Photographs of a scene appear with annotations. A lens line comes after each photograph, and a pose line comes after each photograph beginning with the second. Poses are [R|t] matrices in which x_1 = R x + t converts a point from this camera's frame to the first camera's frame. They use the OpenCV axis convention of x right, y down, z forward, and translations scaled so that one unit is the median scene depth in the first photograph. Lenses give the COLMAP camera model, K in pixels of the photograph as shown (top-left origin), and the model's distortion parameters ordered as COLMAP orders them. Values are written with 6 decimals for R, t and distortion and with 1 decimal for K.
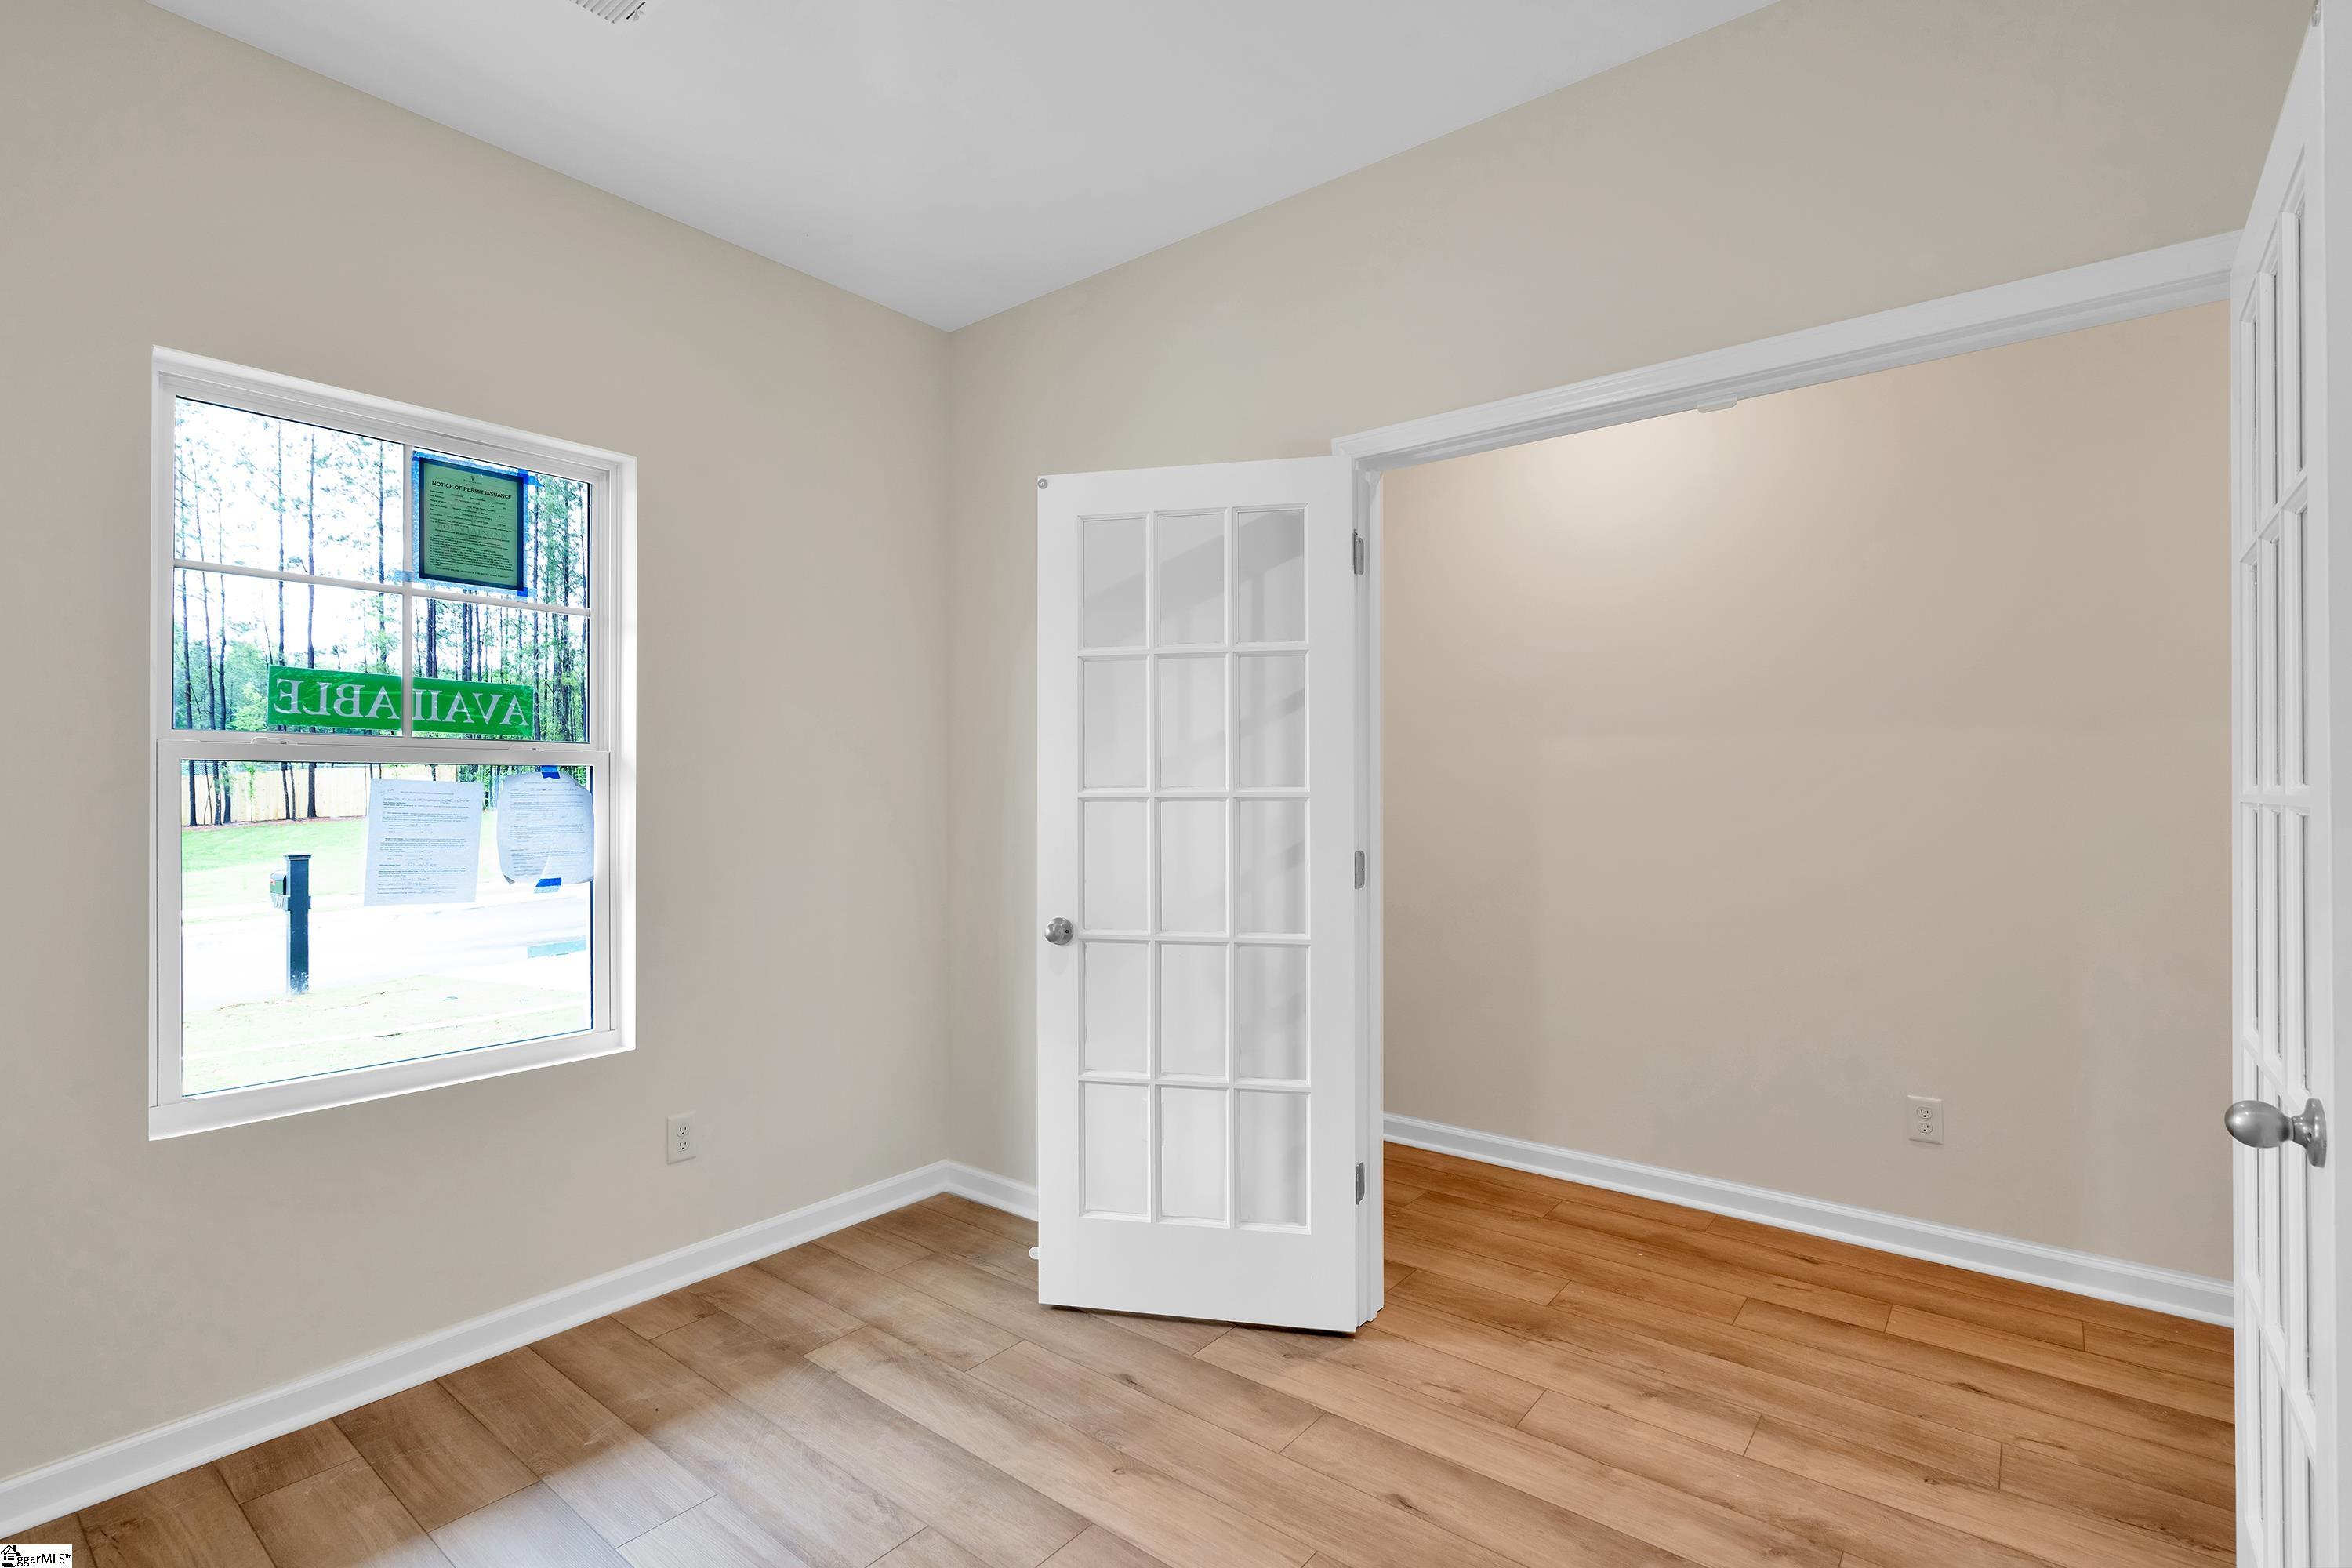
lens RADIAL K [[1054.6, 0, 1196.0], [0, 1054.6, 796.9], [0, 0, 1]] dist [-0.000281, 0.000098]
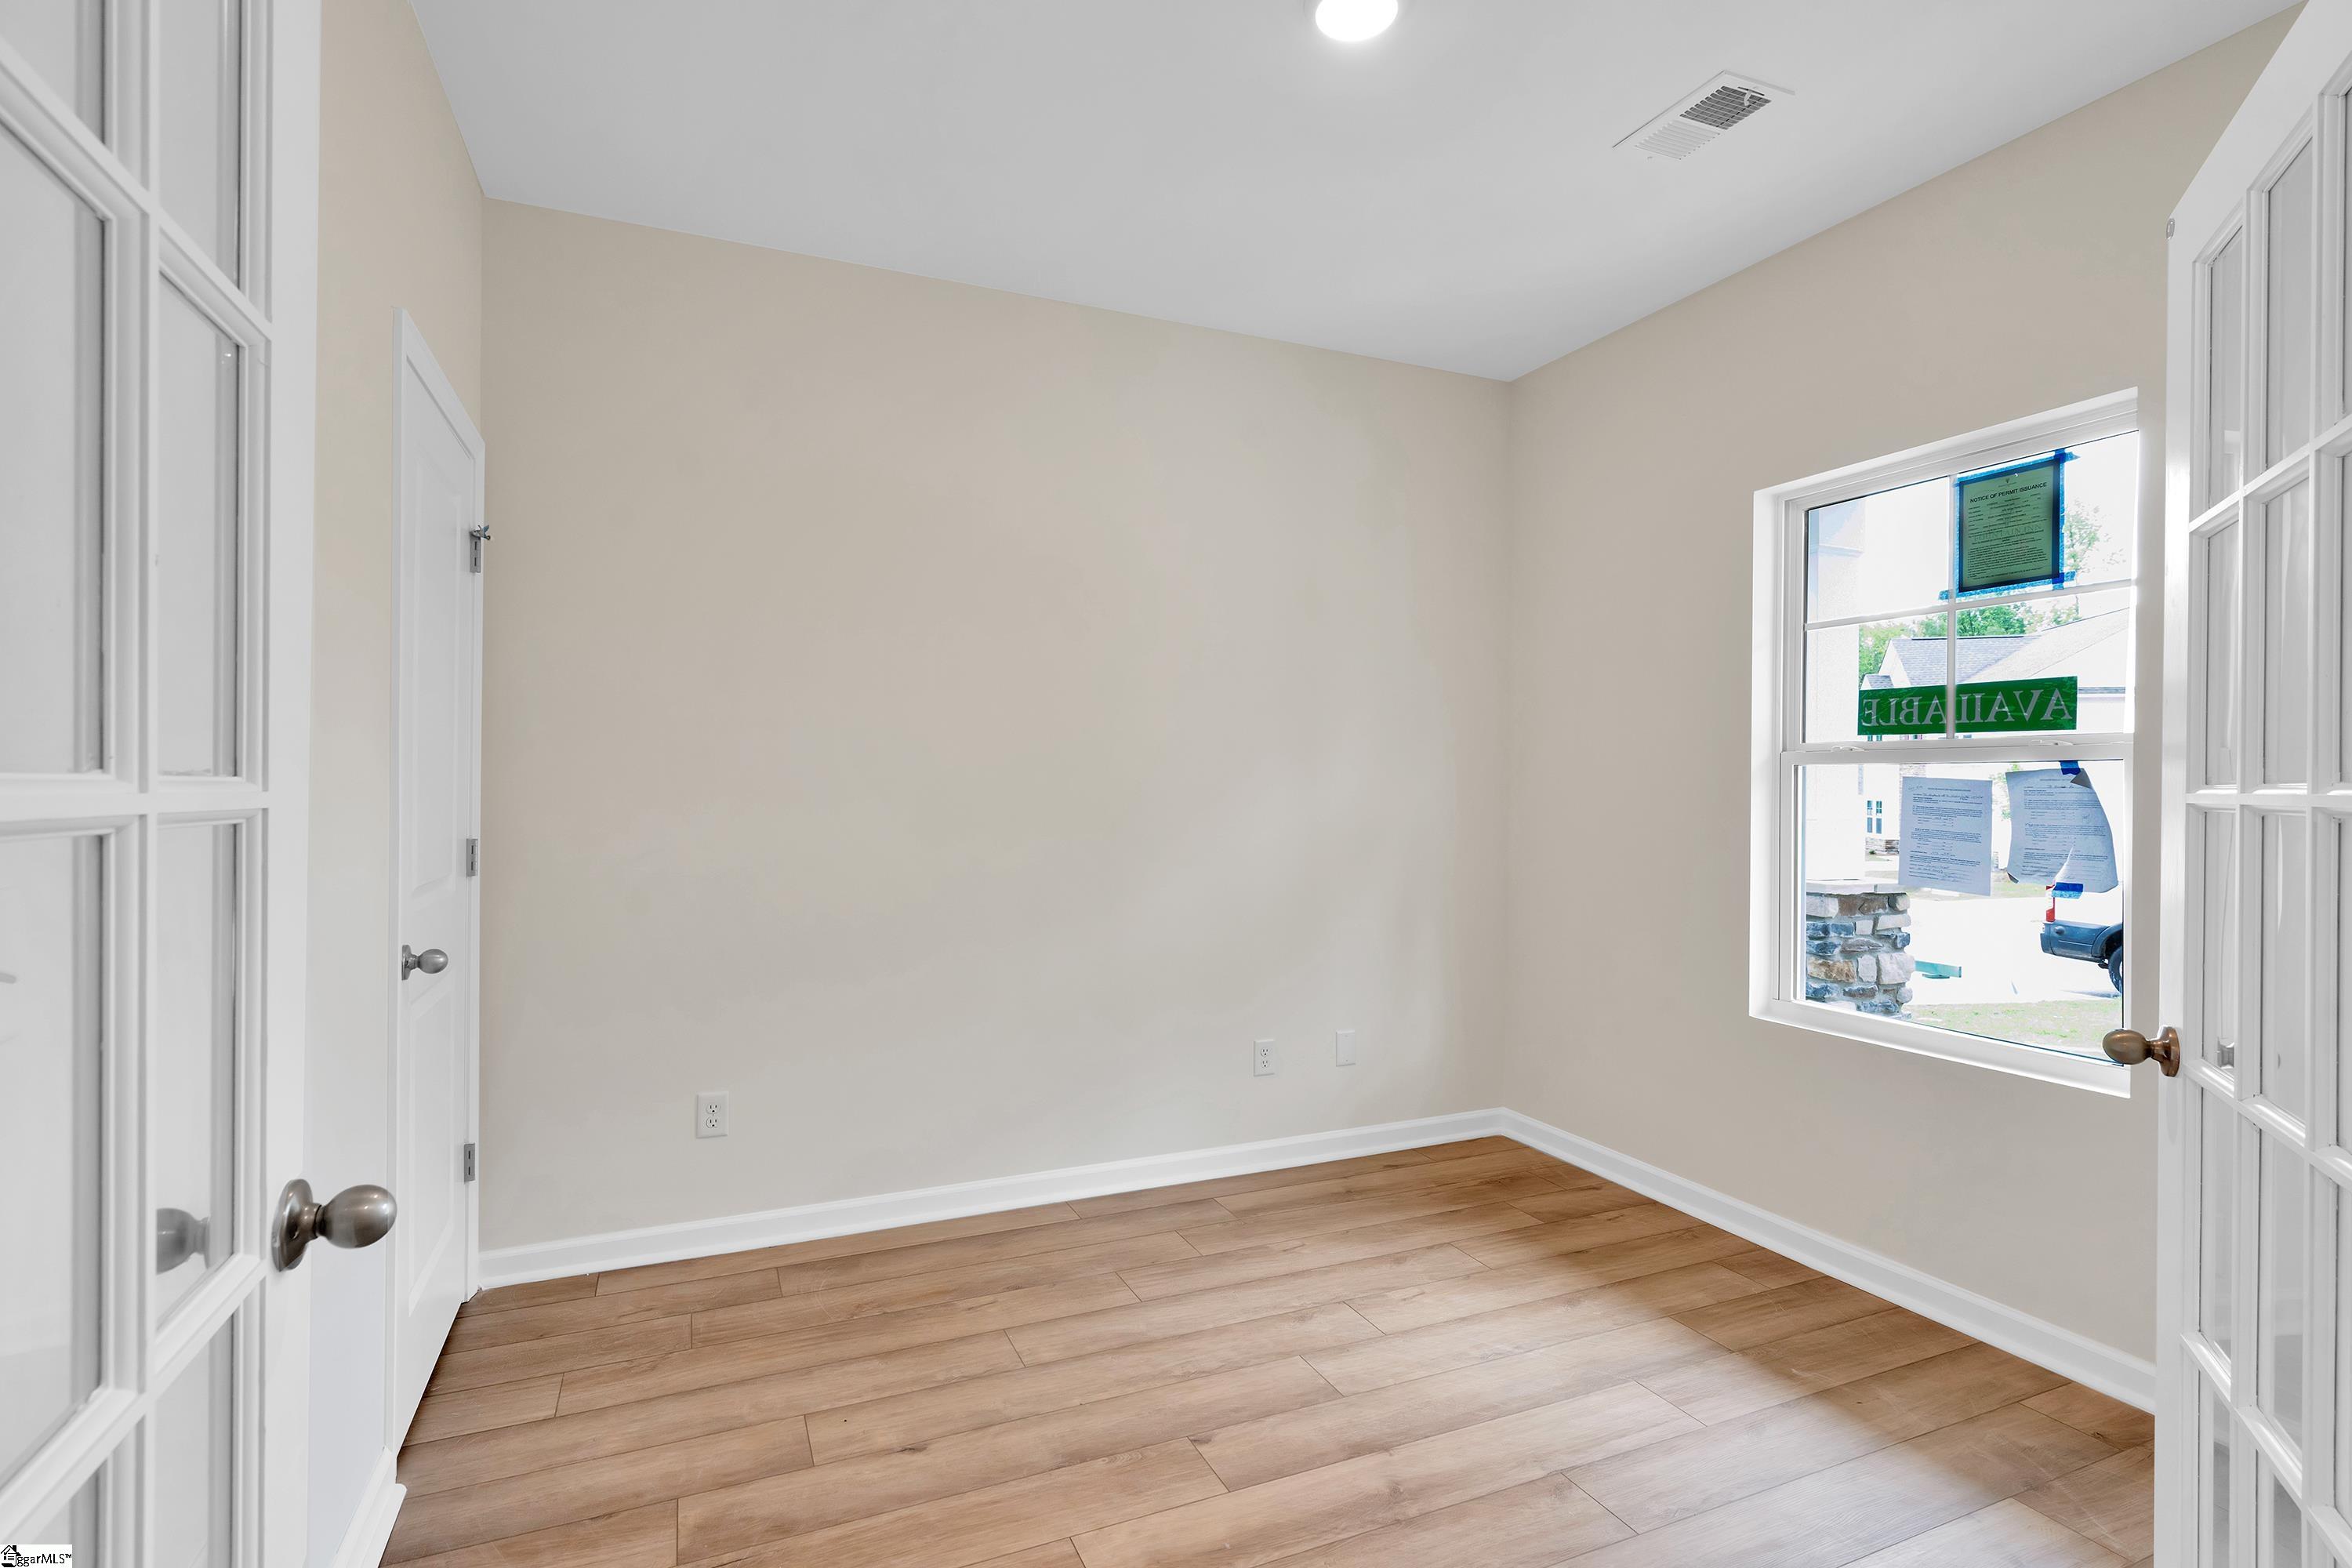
lens RADIAL K [[1054.6, 0, 1184.3], [0, 1054.6, 776.9], [0, 0, 1]] dist [-0.000281, 0.000098]
pose [[-0.439119, 0.001375, -0.898428, 0.599612], [-0.000385, 0.999998, 0.001719, -0.018366], [0.898429, 0.001100, -0.439118, 0.758544]]
